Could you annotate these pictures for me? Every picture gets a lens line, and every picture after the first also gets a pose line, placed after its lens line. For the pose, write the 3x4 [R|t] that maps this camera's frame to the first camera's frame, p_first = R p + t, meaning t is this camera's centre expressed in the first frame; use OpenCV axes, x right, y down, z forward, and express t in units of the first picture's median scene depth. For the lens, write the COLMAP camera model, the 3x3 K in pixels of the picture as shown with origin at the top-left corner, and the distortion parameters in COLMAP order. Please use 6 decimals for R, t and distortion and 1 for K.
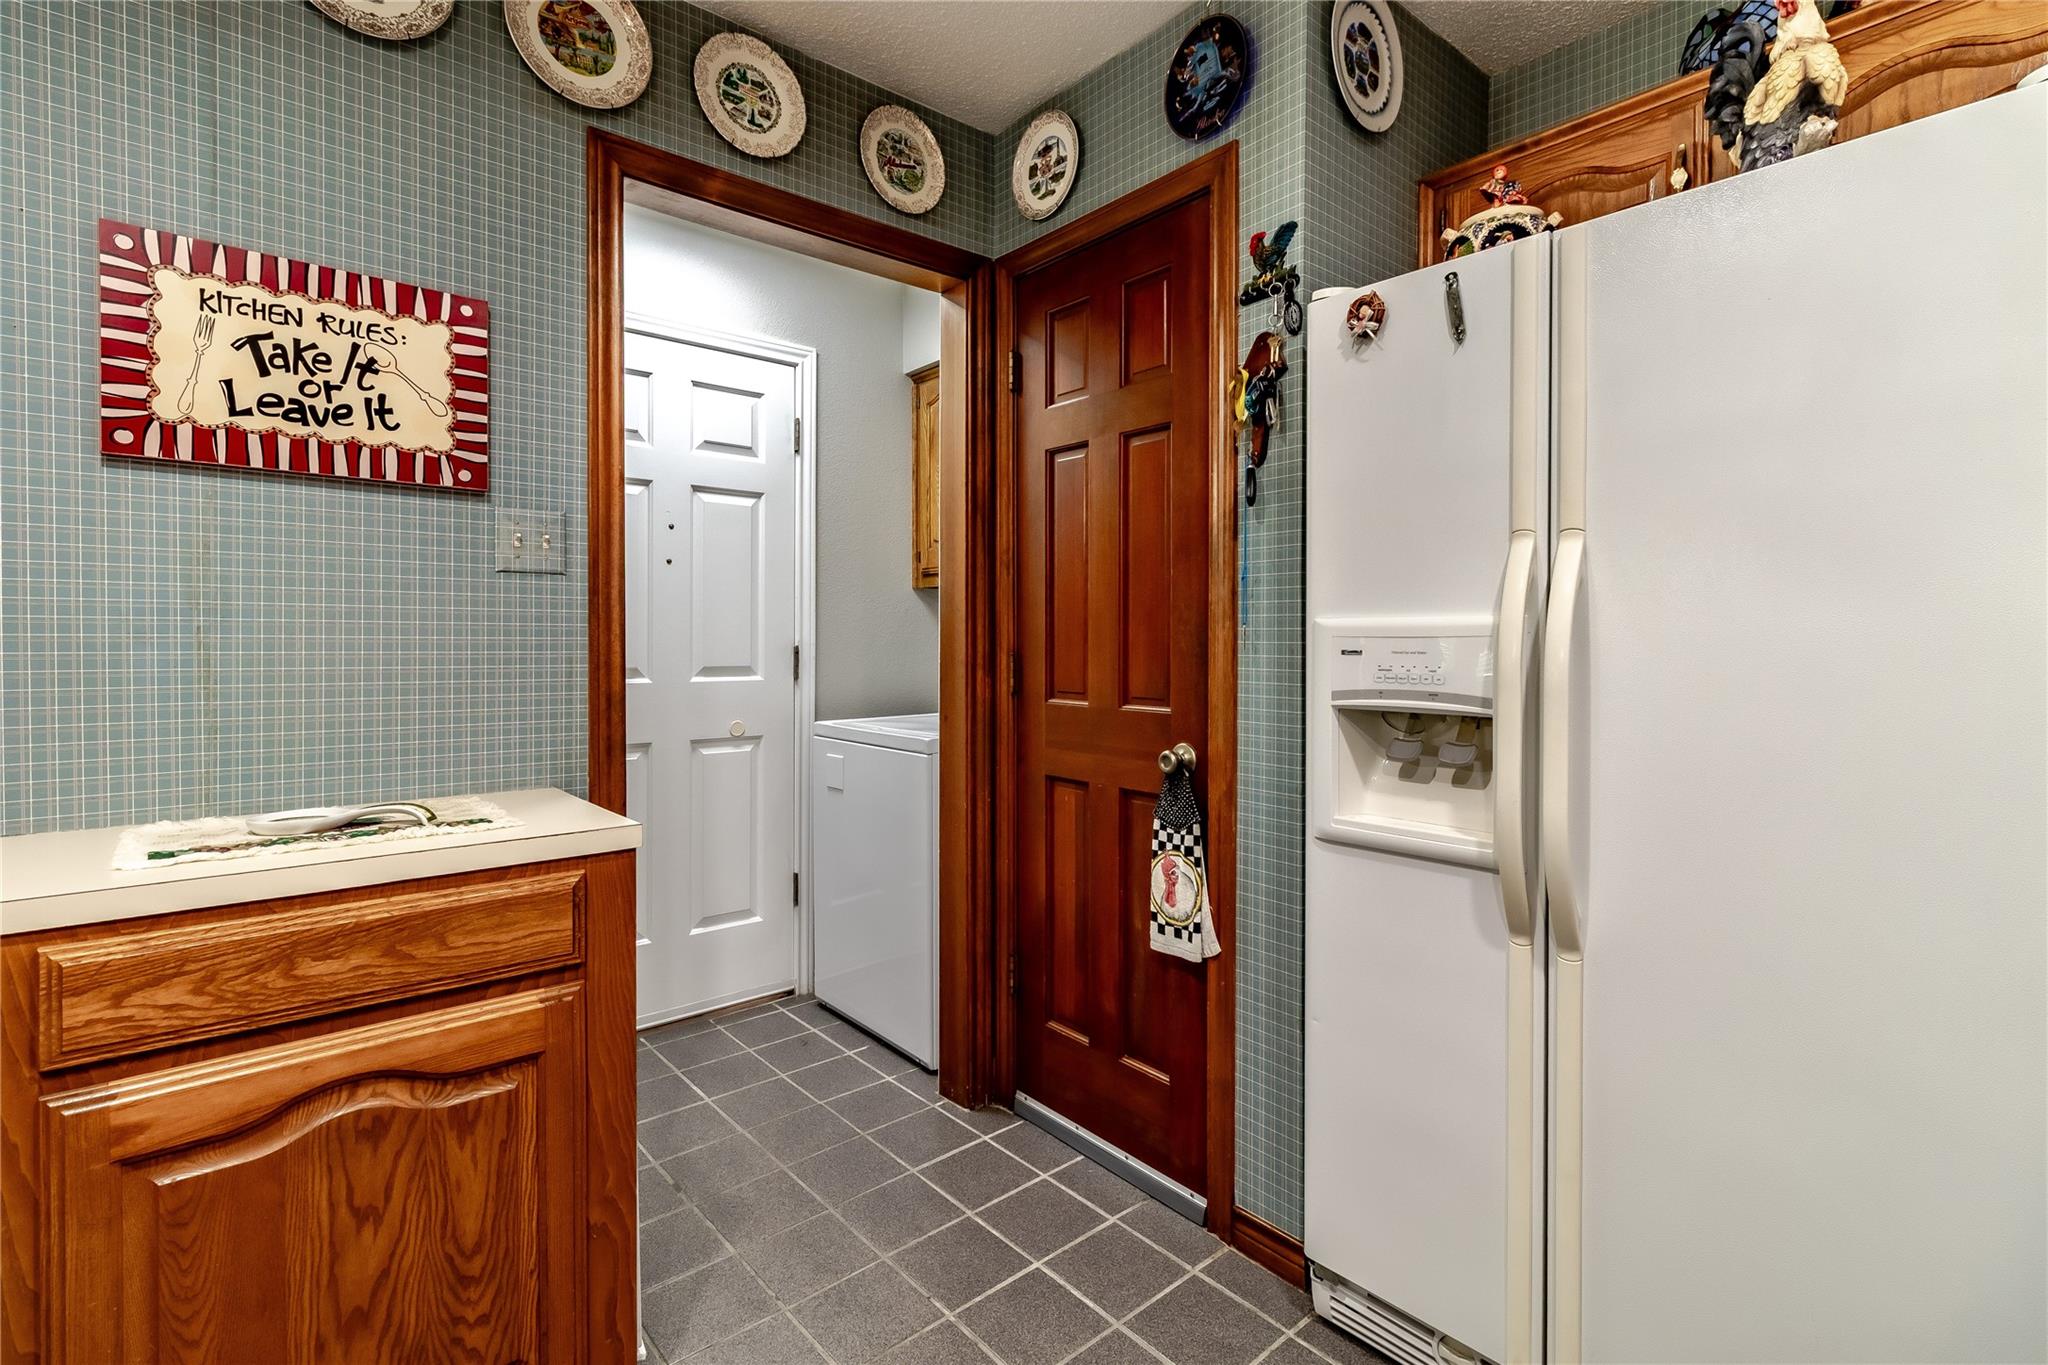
lens RADIAL K [[953.5, 0, 1030.7], [0, 953.5, 649.0], [0, 0, 1]] dist [0.000756, 0.000174]
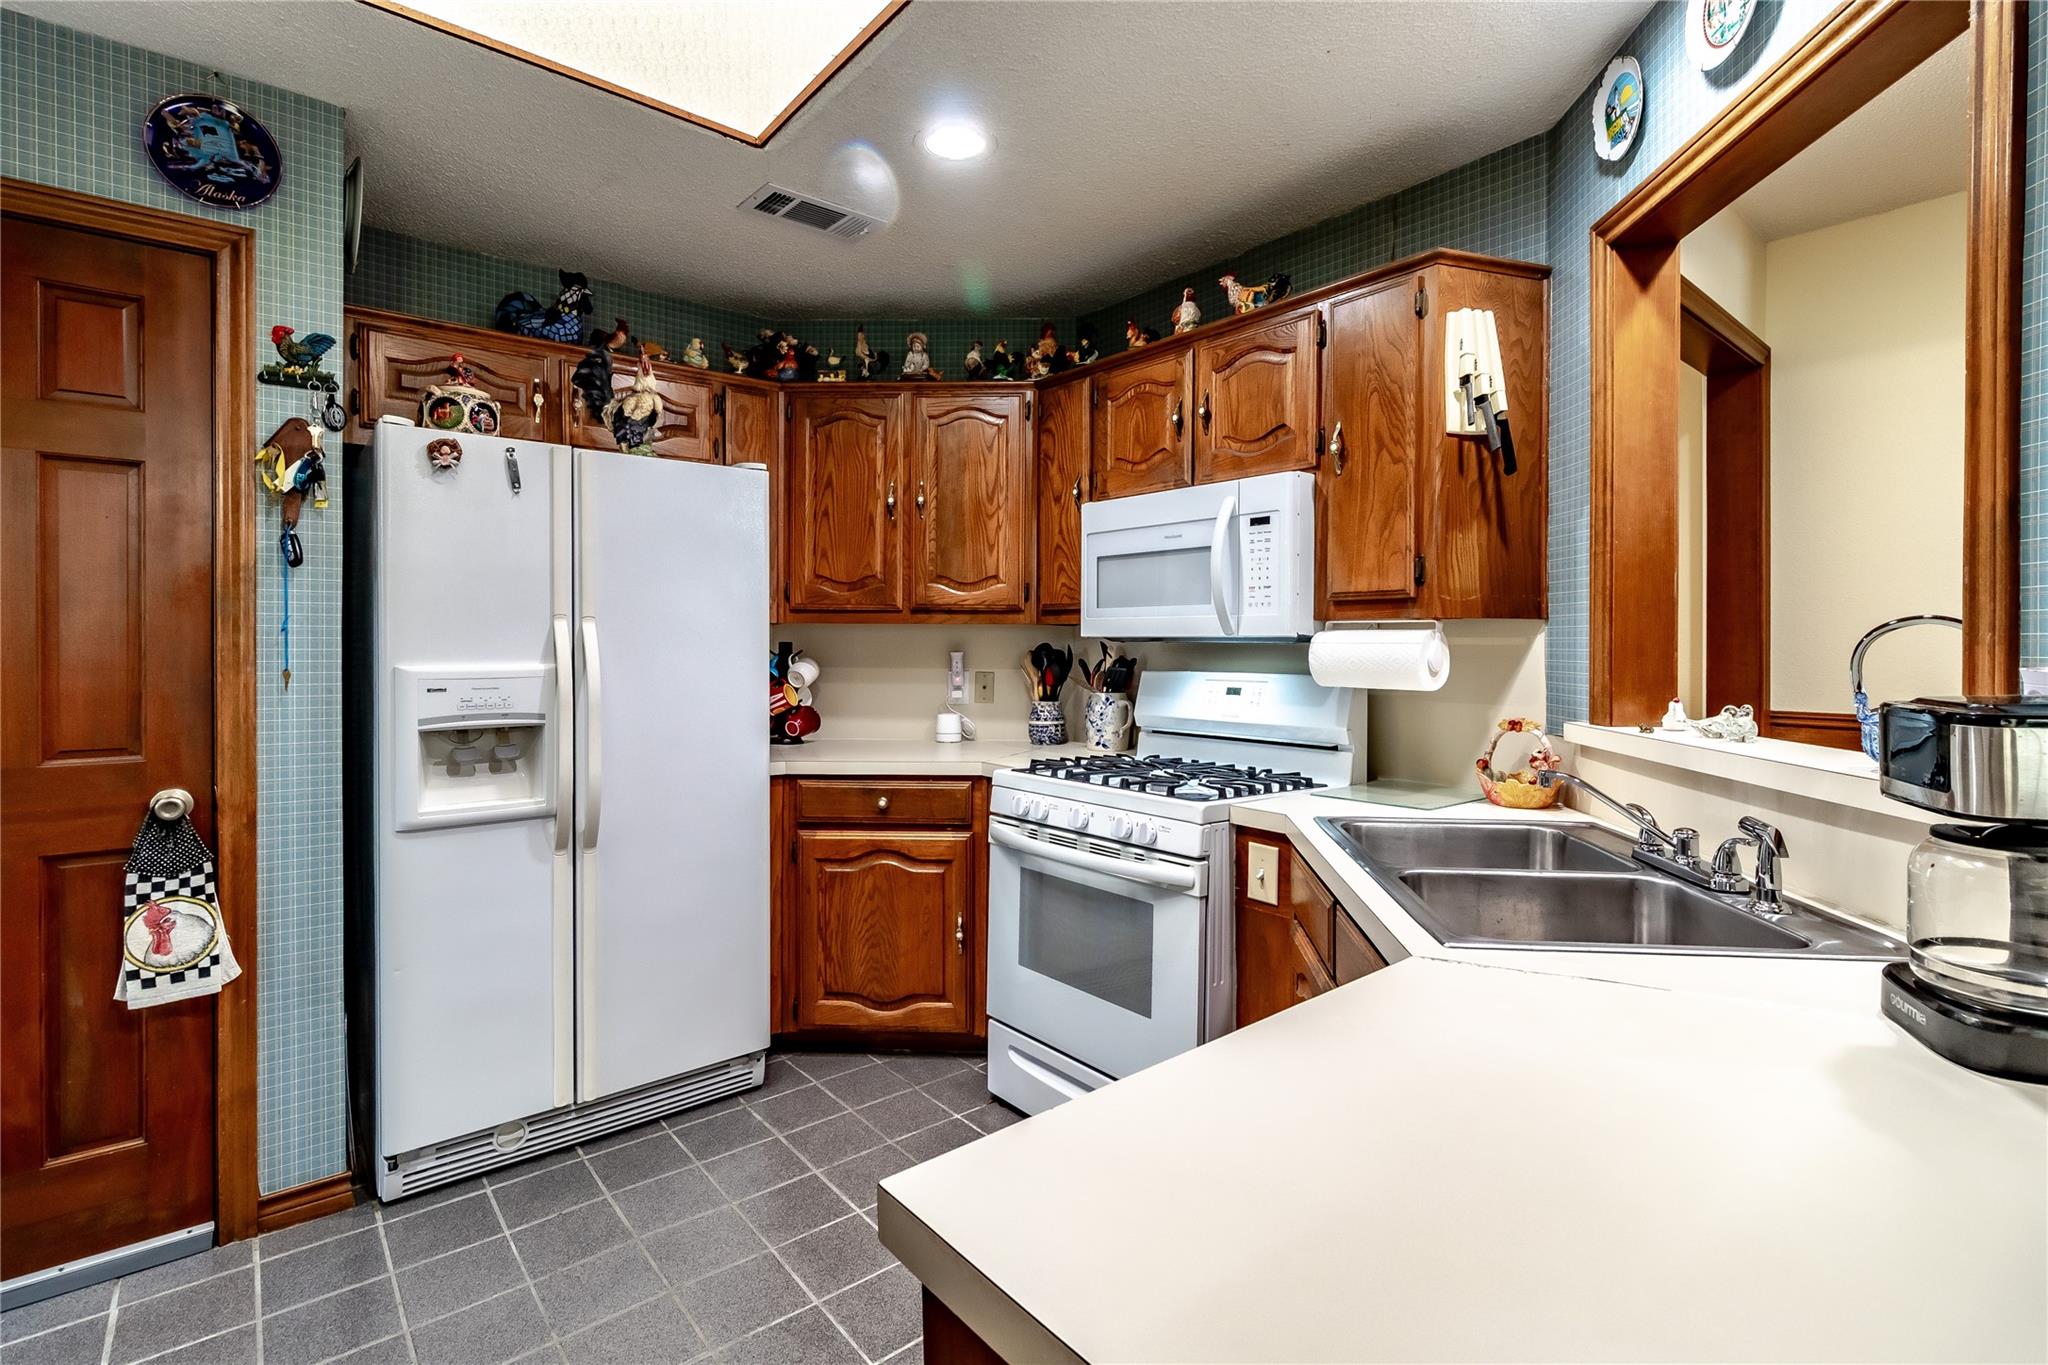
lens RADIAL K [[953.5, 0, 1030.7], [0, 953.5, 649.0], [0, 0, 1]] dist [0.000756, 0.000174]
pose [[0.021819, -0.006228, 0.999743, -0.866518], [0.009201, 0.999939, 0.006029, -0.047410], [-0.999720, 0.009067, 0.021875, 0.082164]]
